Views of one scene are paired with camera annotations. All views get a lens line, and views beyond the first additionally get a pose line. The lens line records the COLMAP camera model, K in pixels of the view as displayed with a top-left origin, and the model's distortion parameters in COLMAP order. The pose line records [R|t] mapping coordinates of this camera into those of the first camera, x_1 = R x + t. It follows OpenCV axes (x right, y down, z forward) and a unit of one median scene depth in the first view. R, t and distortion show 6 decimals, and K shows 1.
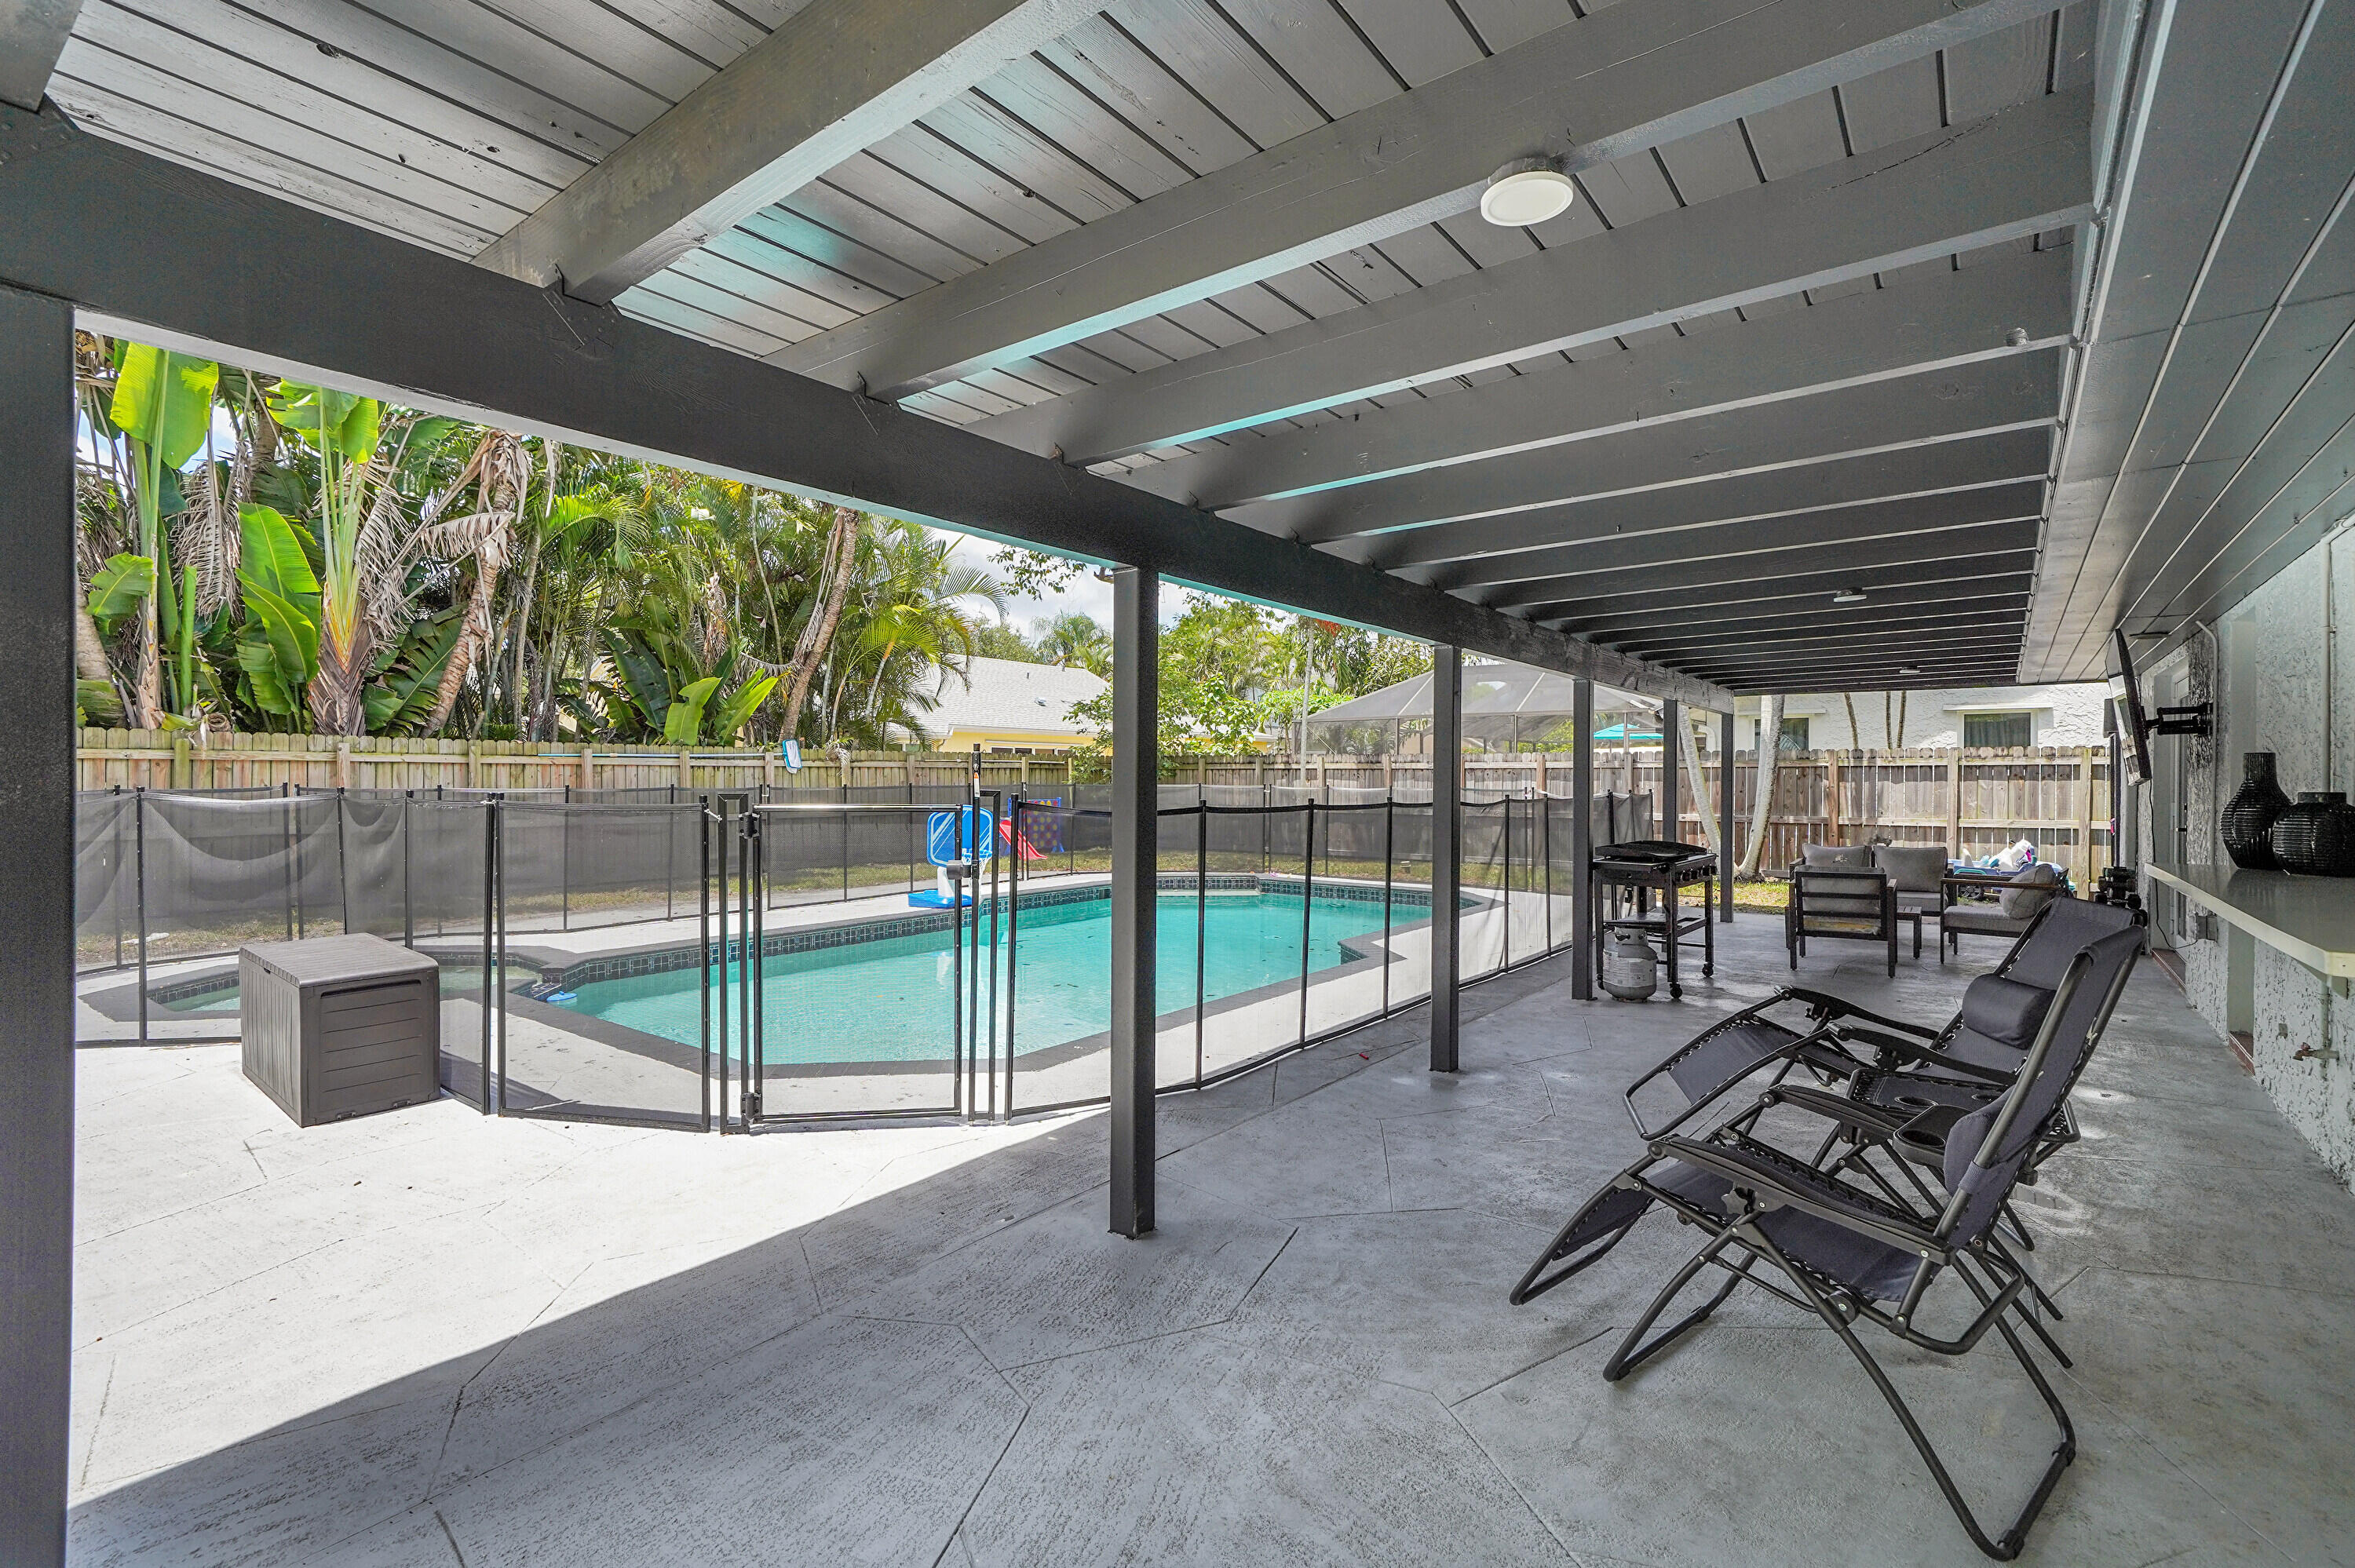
lens RADIAL K [[1111.2, 0, 1188.3], [0, 1111.2, 793.9], [0, 0, 1]] dist [0.008502, 0.002493]
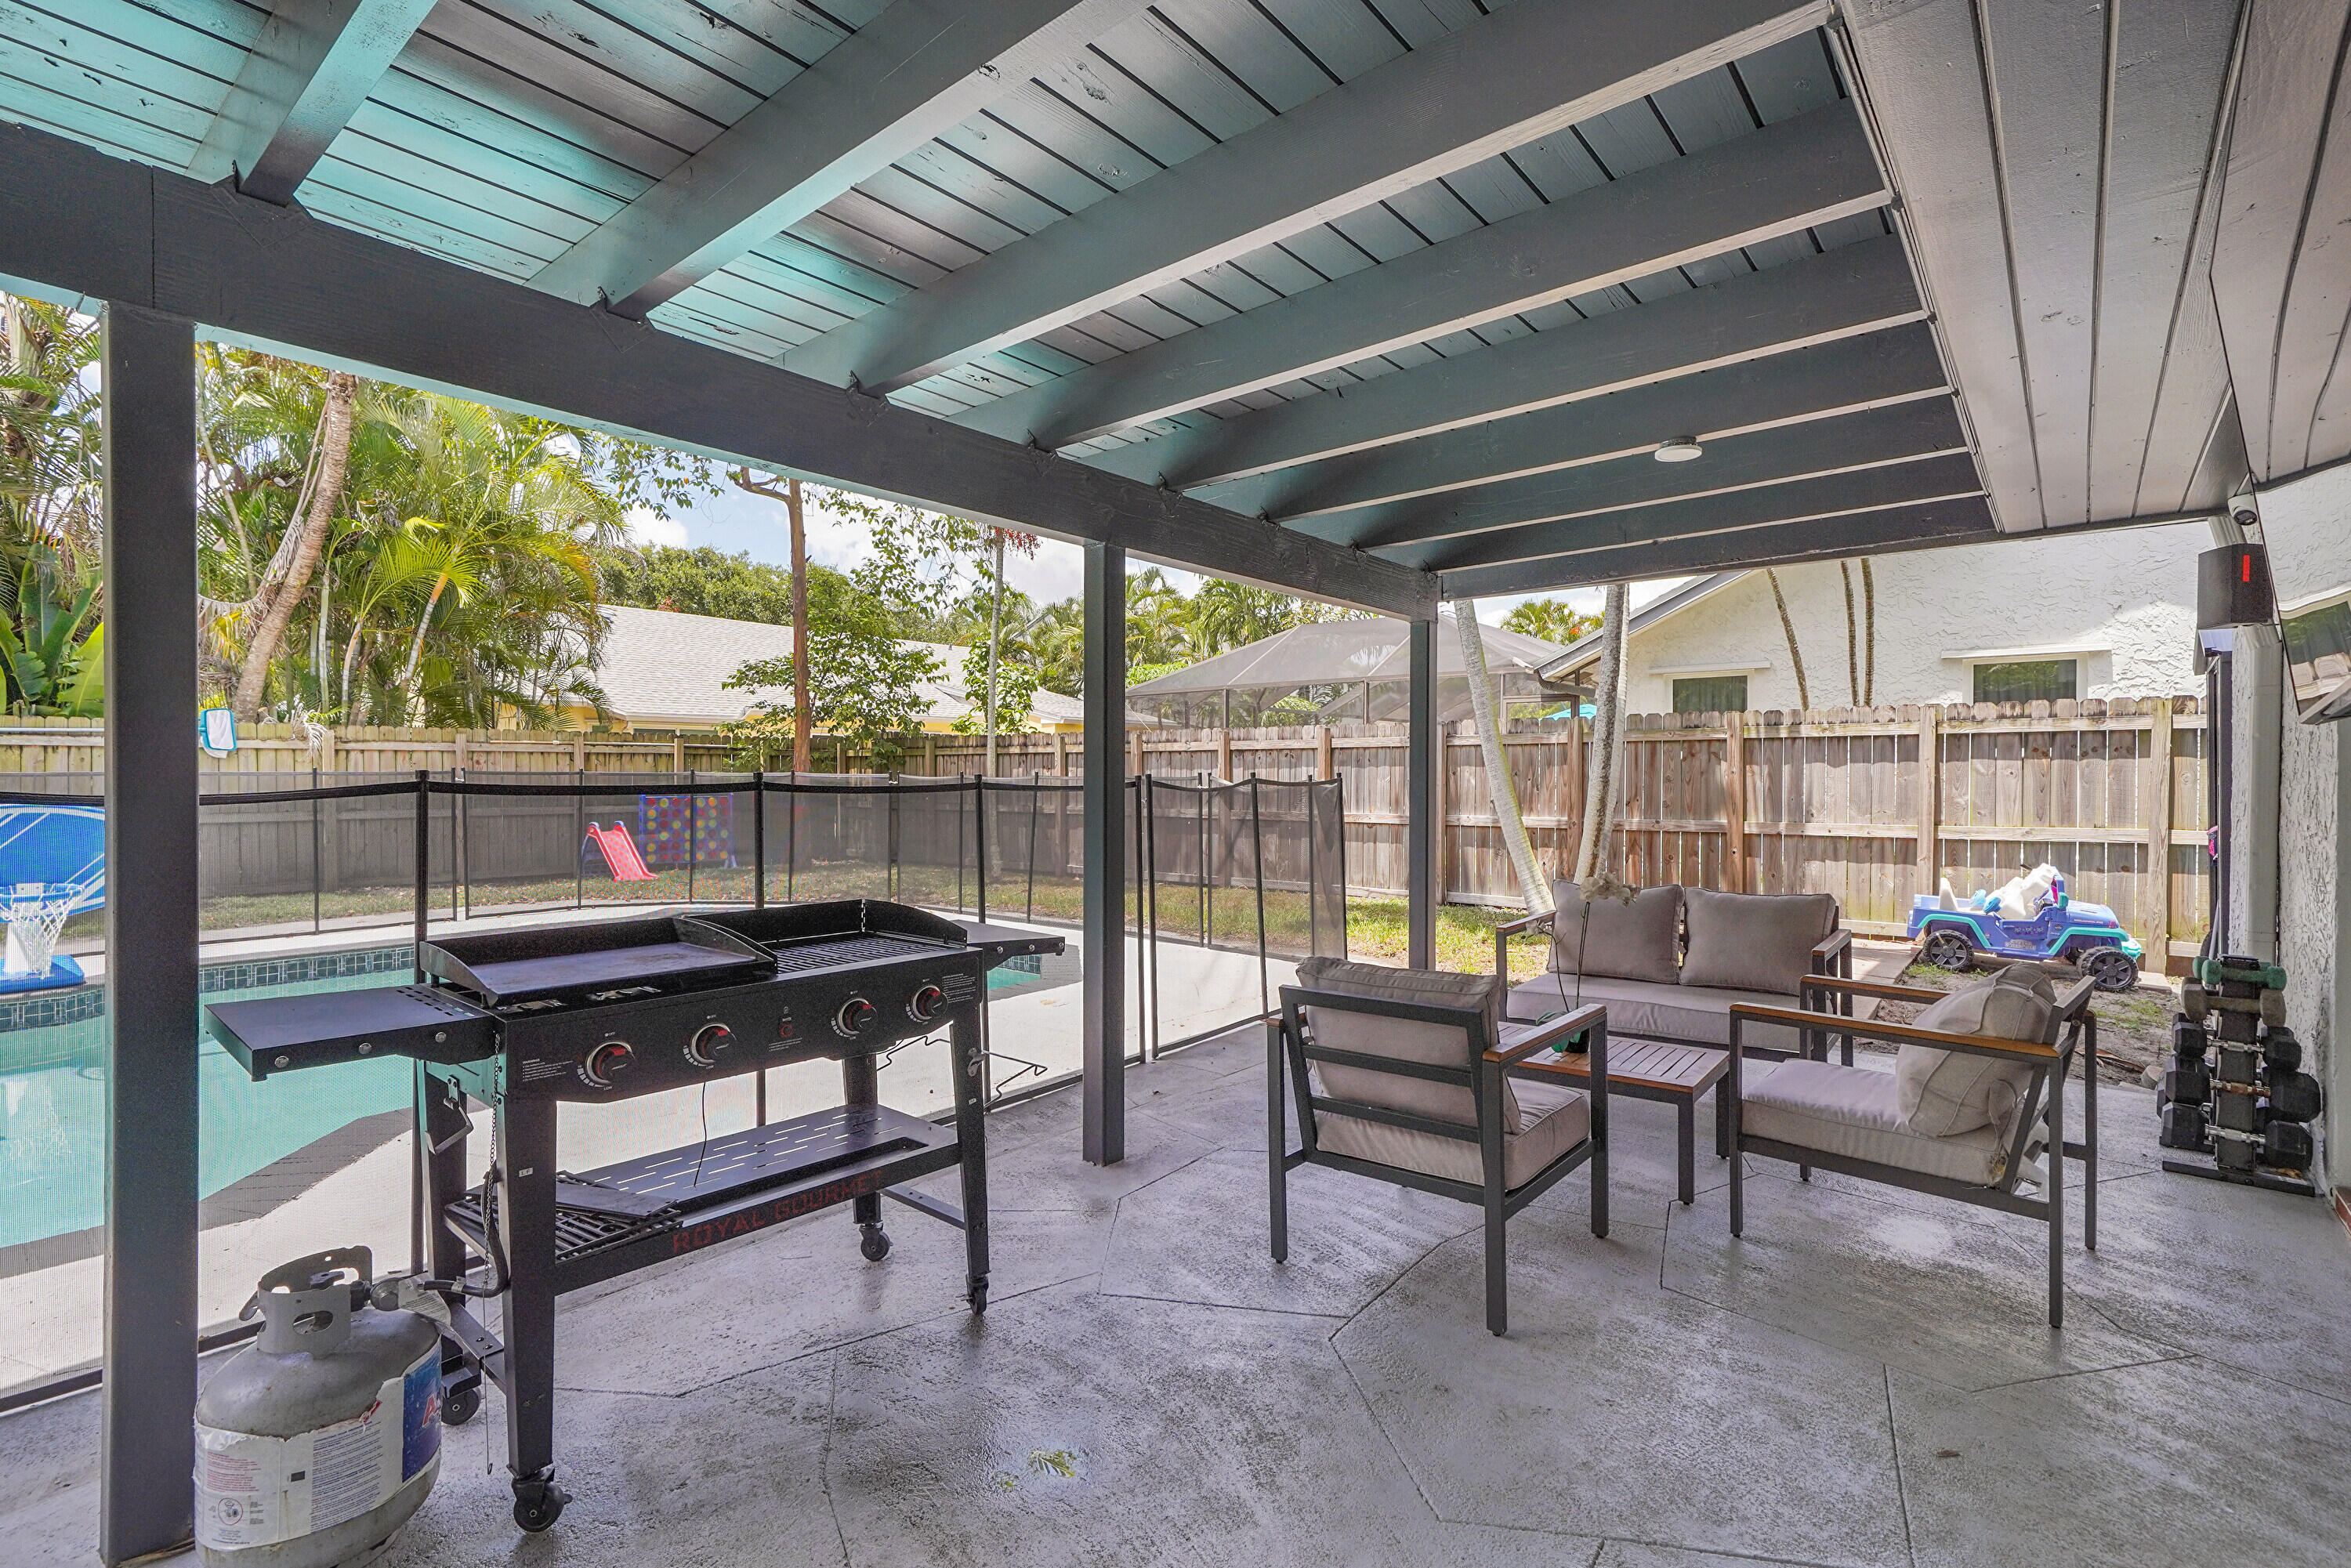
lens RADIAL K [[1109.4, 0, 1169.4], [0, 1109.4, 778.1], [0, 0, 1]] dist [0.008502, 0.002493]
pose [[0.998633, 0.000368, -0.052272, 0.291742], [-0.001382, 0.999812, -0.019363, 0.008783], [0.052255, 0.019408, 0.998445, 0.361108]]
